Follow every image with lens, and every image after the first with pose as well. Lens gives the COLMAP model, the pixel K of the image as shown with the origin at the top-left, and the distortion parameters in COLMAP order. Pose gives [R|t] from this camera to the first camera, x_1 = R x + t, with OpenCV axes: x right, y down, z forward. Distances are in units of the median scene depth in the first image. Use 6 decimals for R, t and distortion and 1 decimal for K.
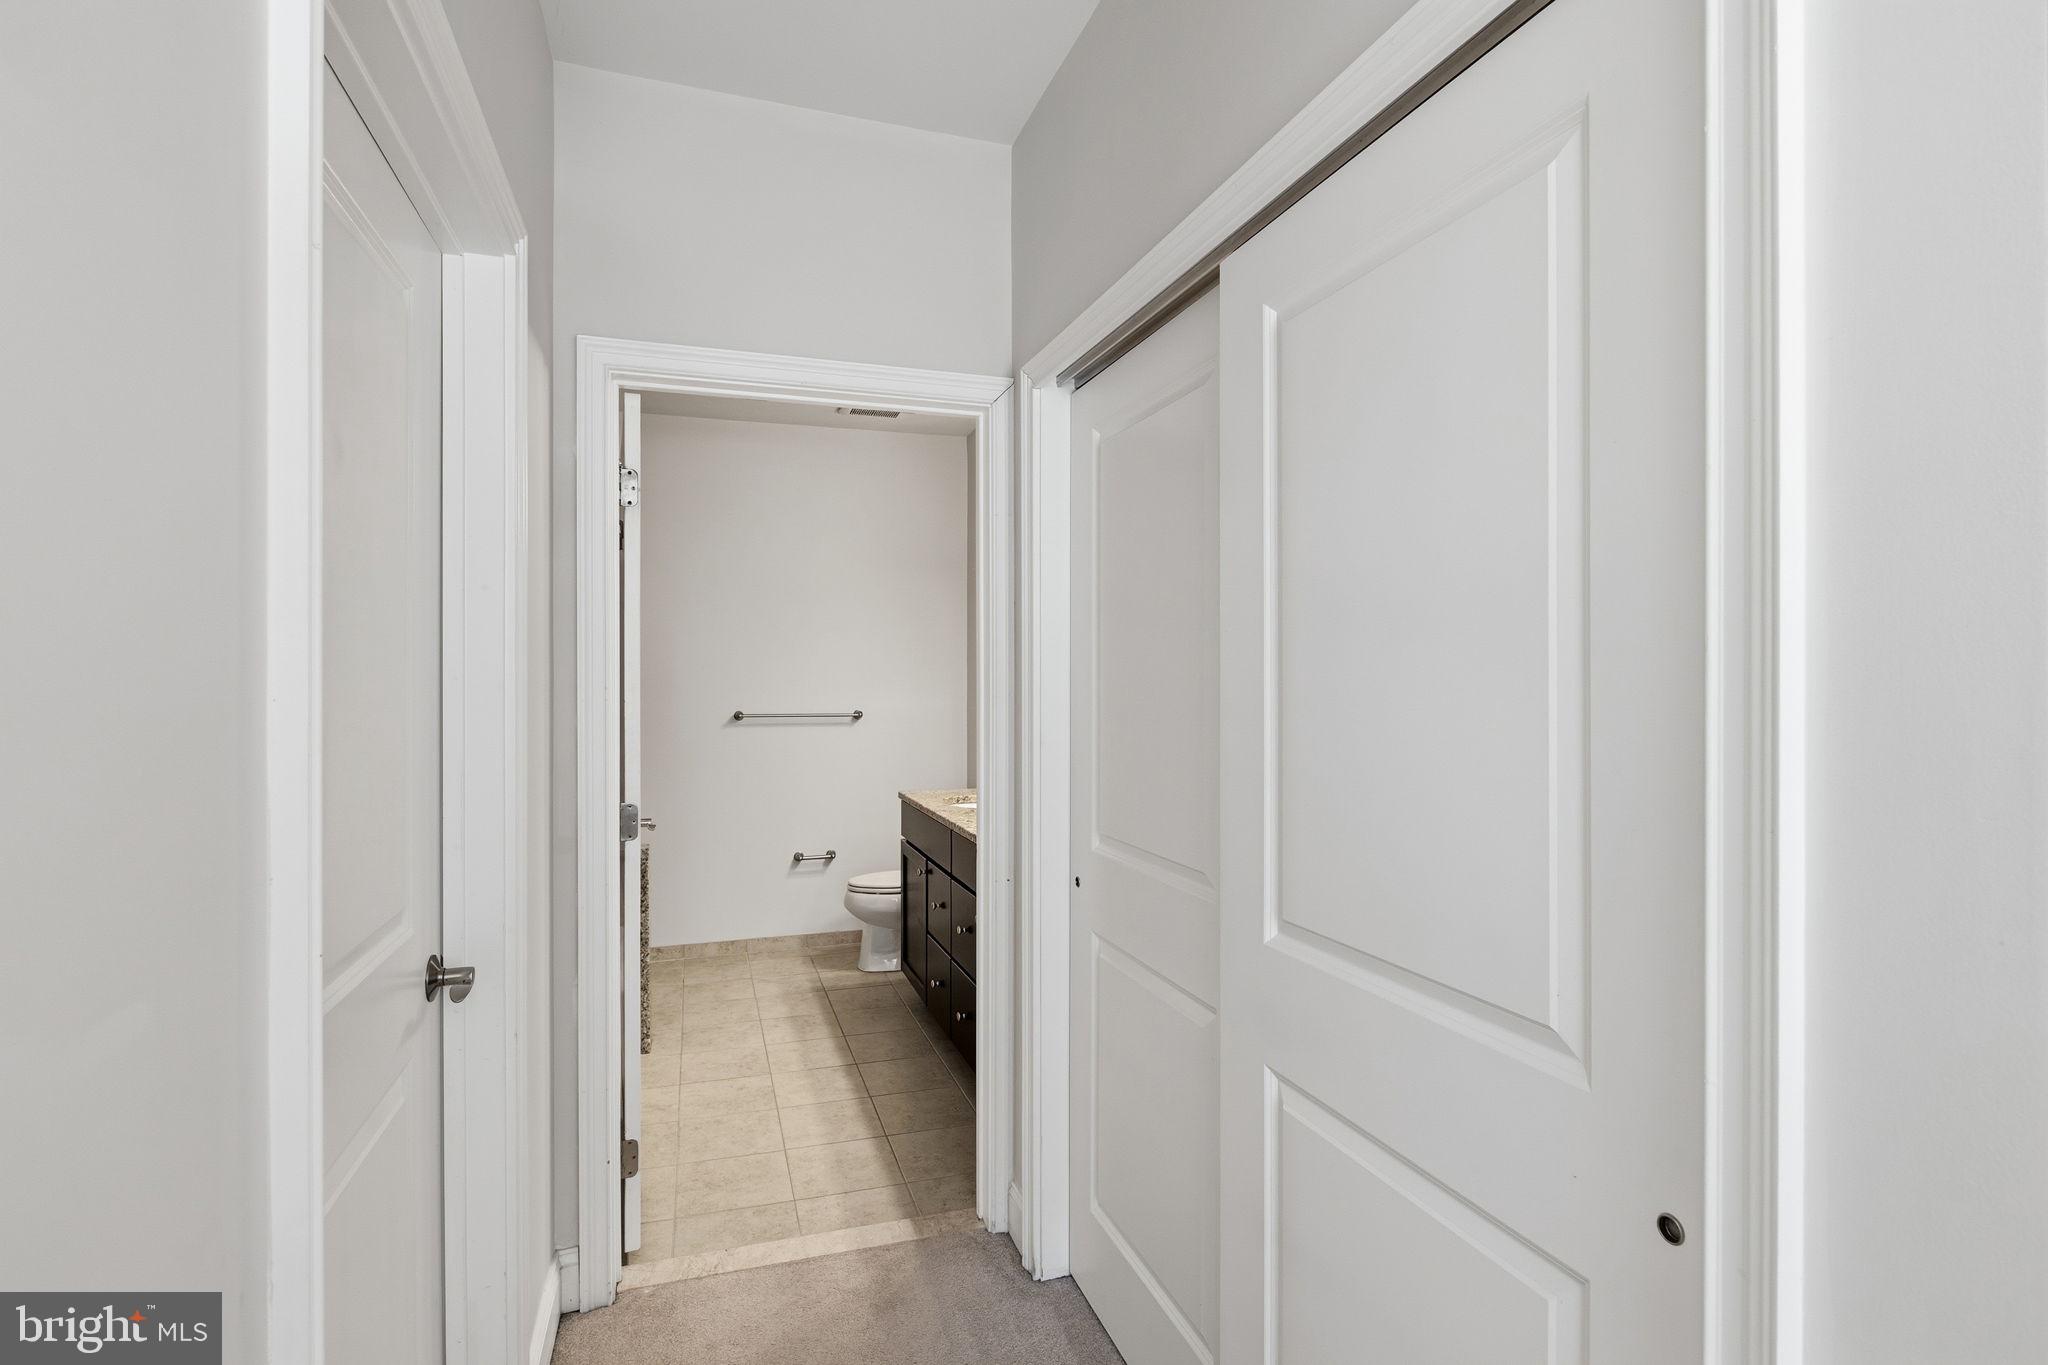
lens RADIAL K [[941.2, 0, 1025.3], [0, 941.2, 678.5], [0, 0, 1]] dist [-0.001684, -0.000580]
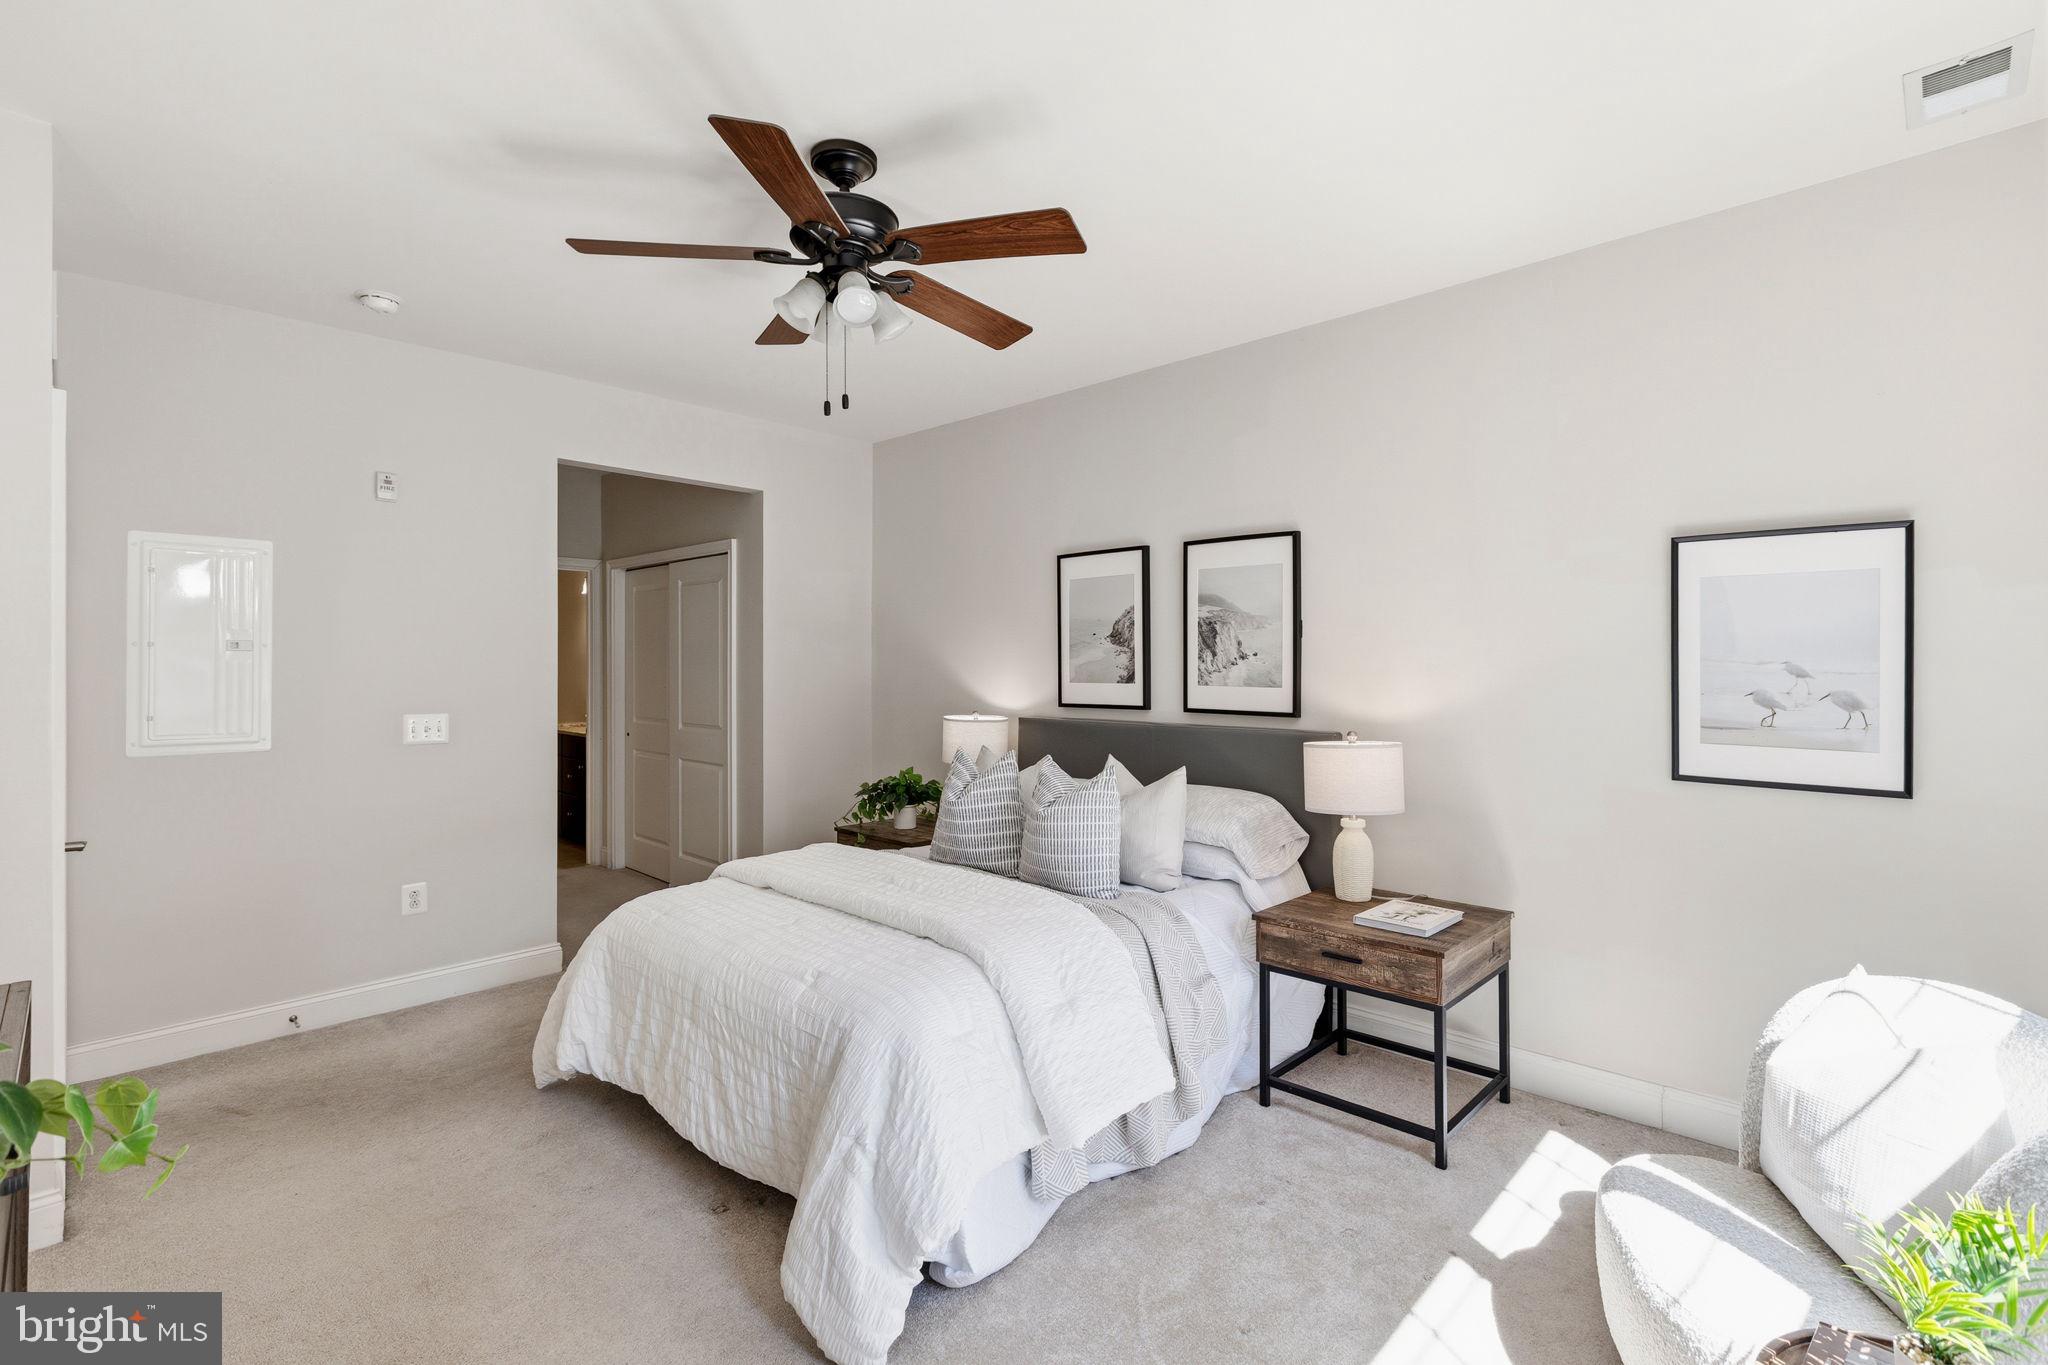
lens RADIAL K [[941.2, 0, 1025.3], [0, 941.2, 678.5], [0, 0, 1]] dist [-0.001684, -0.000580]
pose [[0.884382, -0.003939, 0.466746, -0.086708], [-0.000219, 0.999961, 0.008853, 0.000849], [-0.466763, -0.007932, 0.884347, -0.859904]]
